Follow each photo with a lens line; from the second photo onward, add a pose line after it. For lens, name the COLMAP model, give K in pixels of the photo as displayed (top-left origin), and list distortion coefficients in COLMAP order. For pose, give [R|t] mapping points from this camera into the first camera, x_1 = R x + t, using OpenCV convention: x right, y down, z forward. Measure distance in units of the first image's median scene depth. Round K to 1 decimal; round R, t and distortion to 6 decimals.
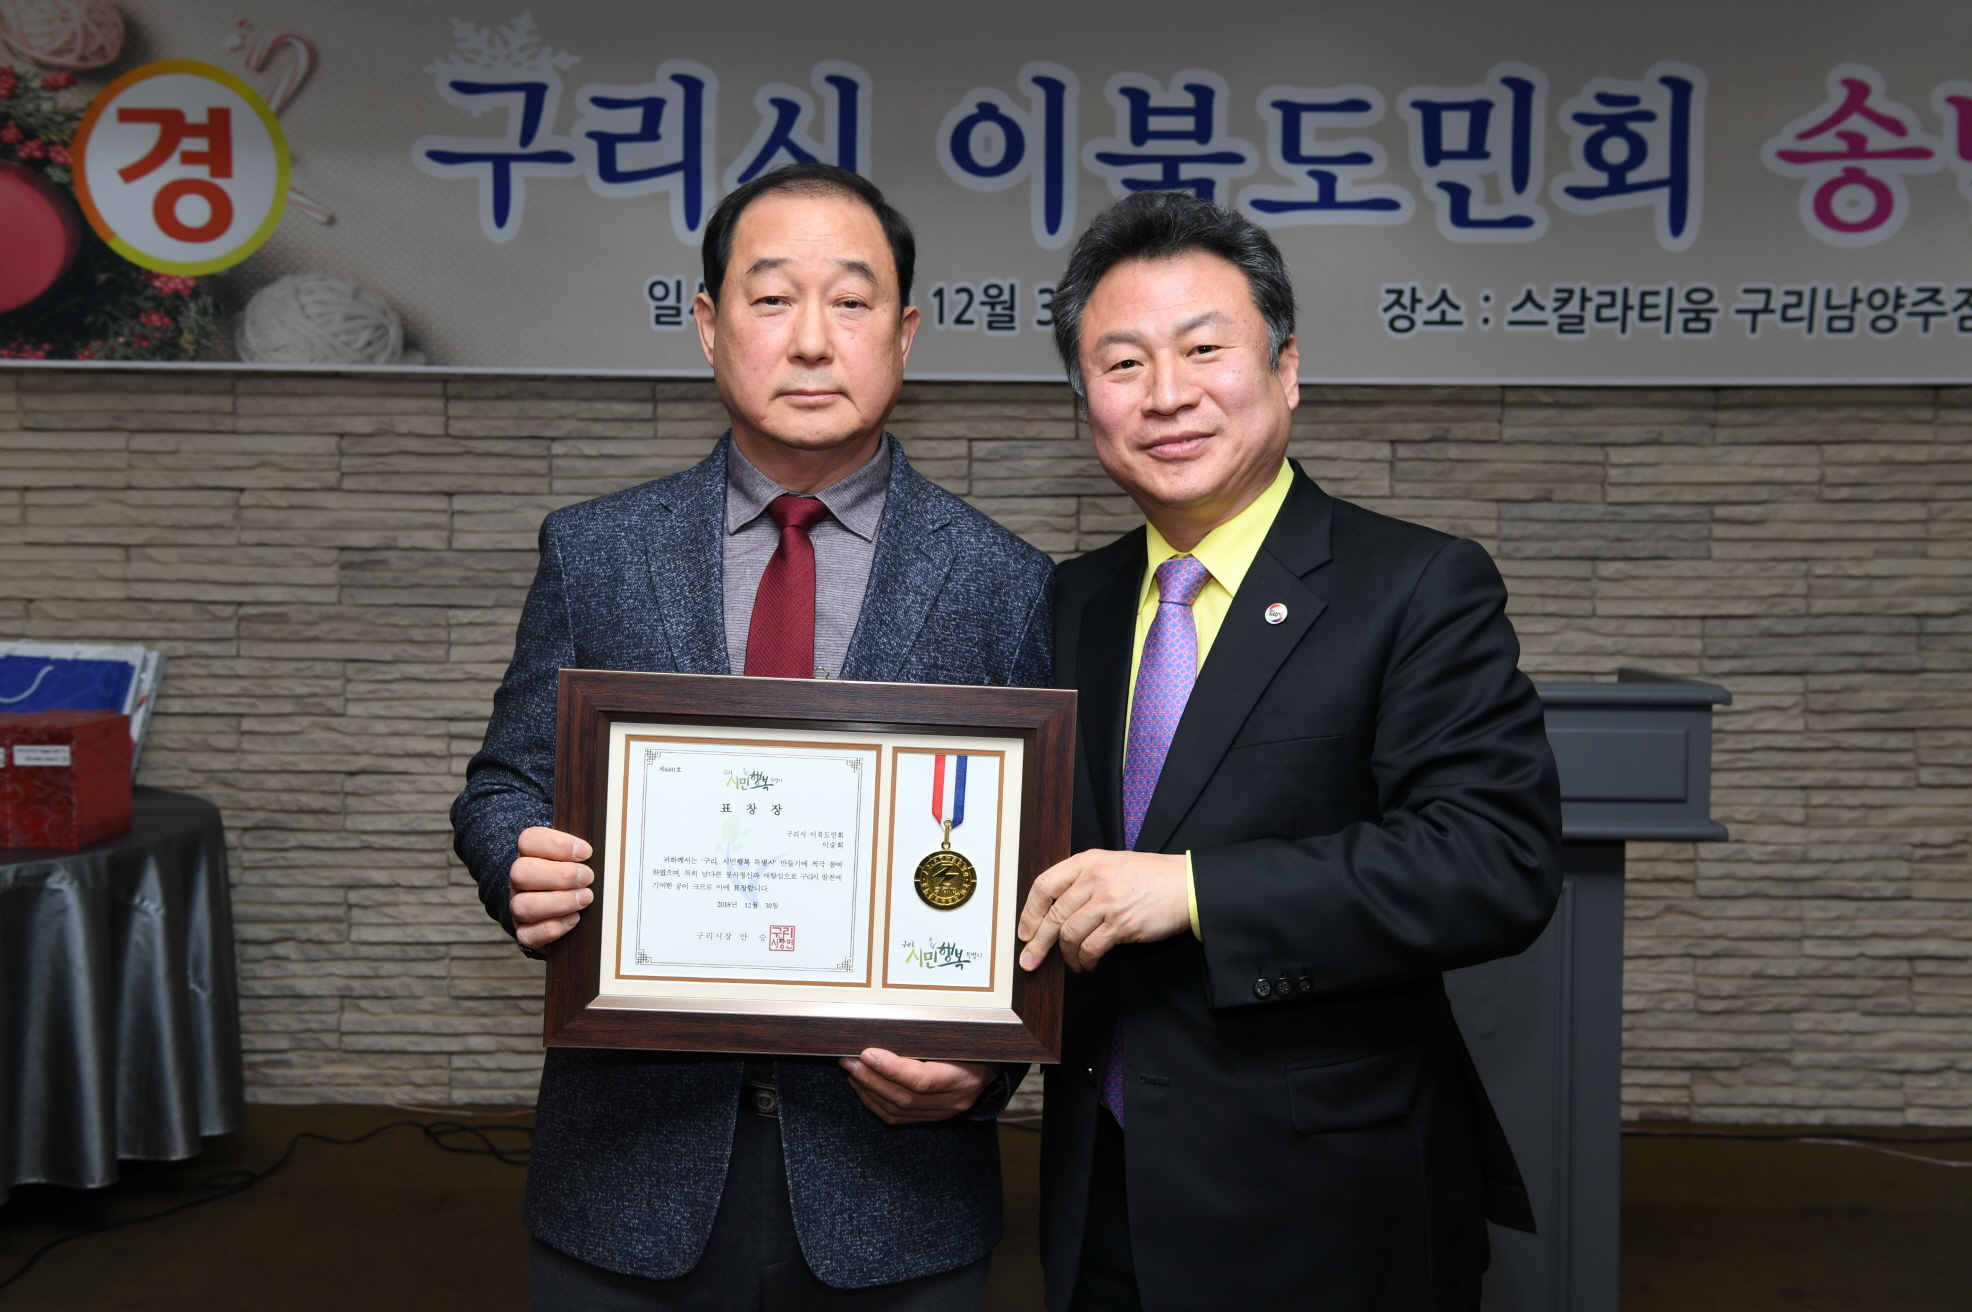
lens RADIAL K [[2156.0, 0, 990.2], [0, 2156.0, 648.1], [0, 0, 1]] dist [0.014724, 0.147733]
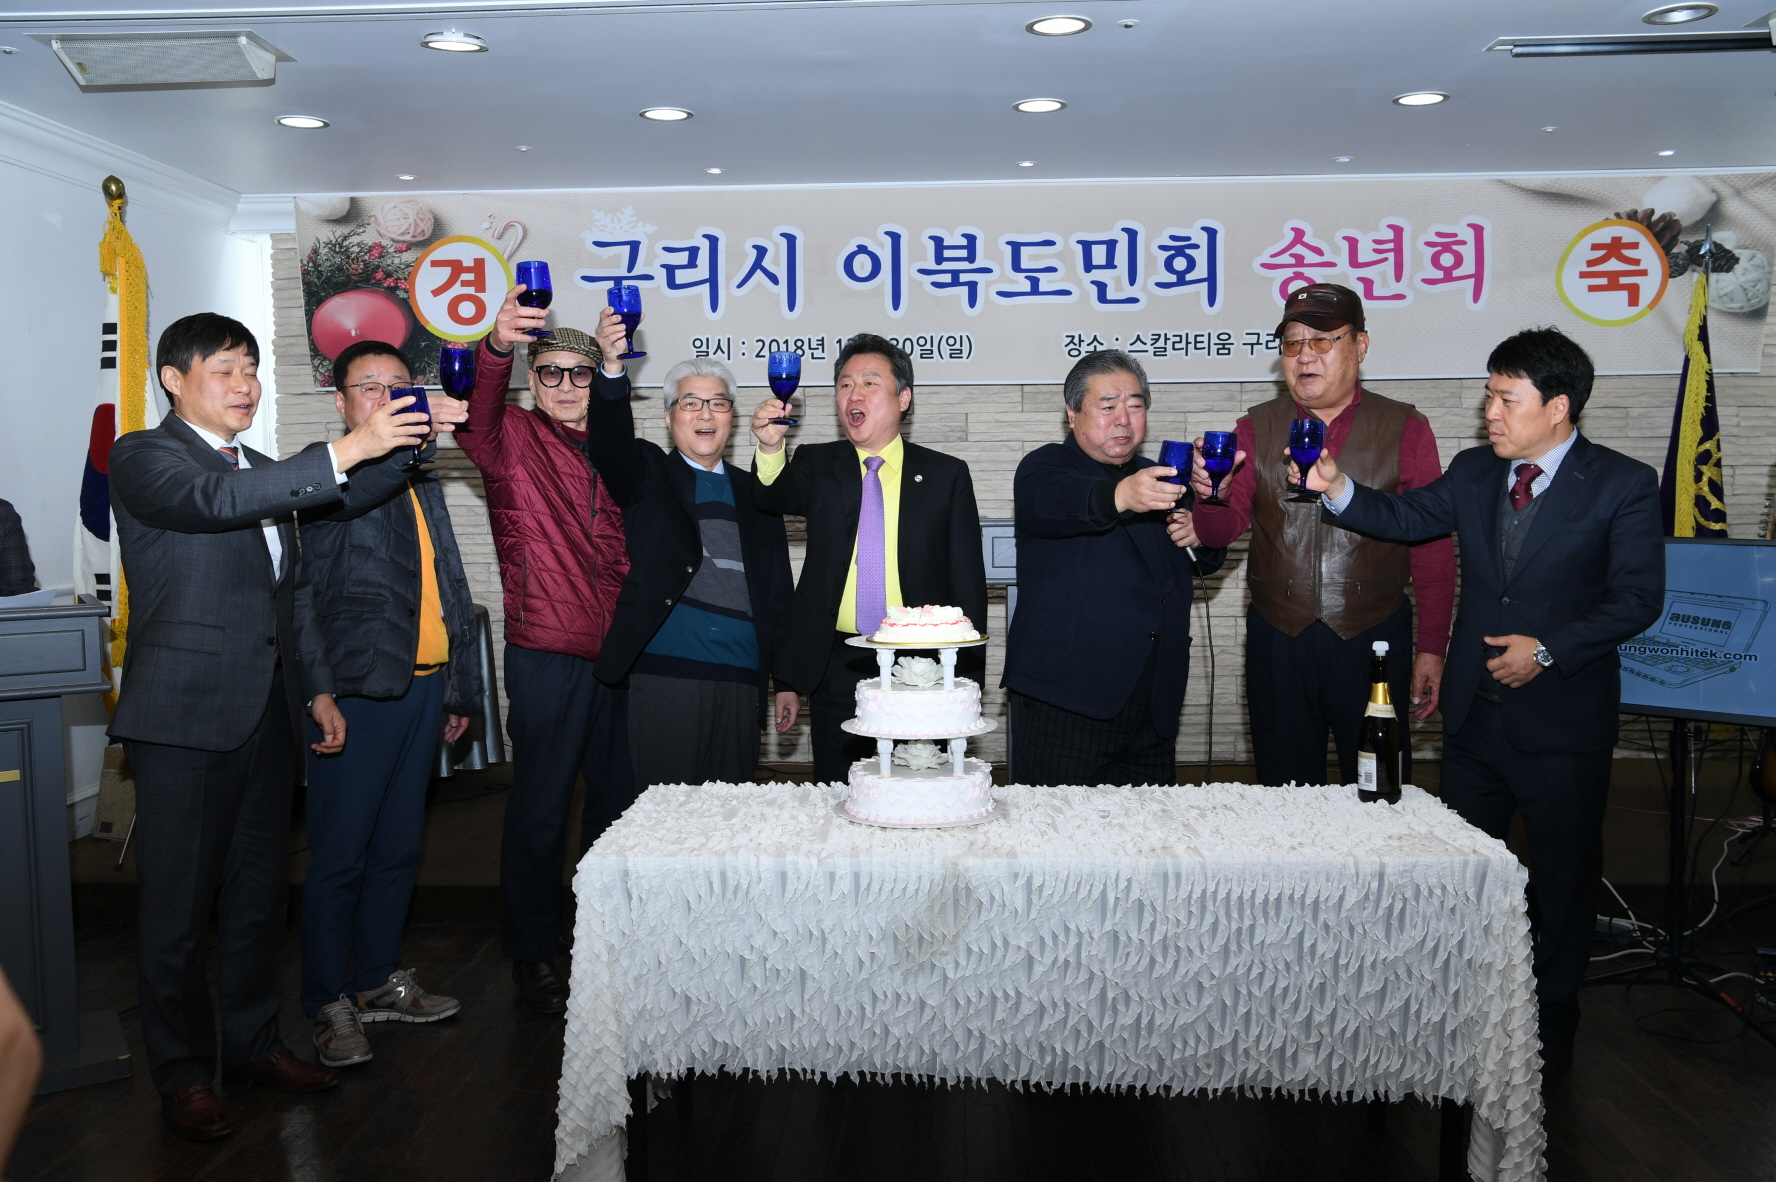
lens RADIAL K [[1563.1, 0, 888.3], [0, 1563.1, 590.4], [0, 0, 1]] dist [-0.049073, 0.053623]
pose [[0.999439, -0.015147, -0.029872, 0.060351], [0.015692, 0.999713, 0.018101, 0.037617], [0.029589, -0.018560, 0.999390, -0.427754]]
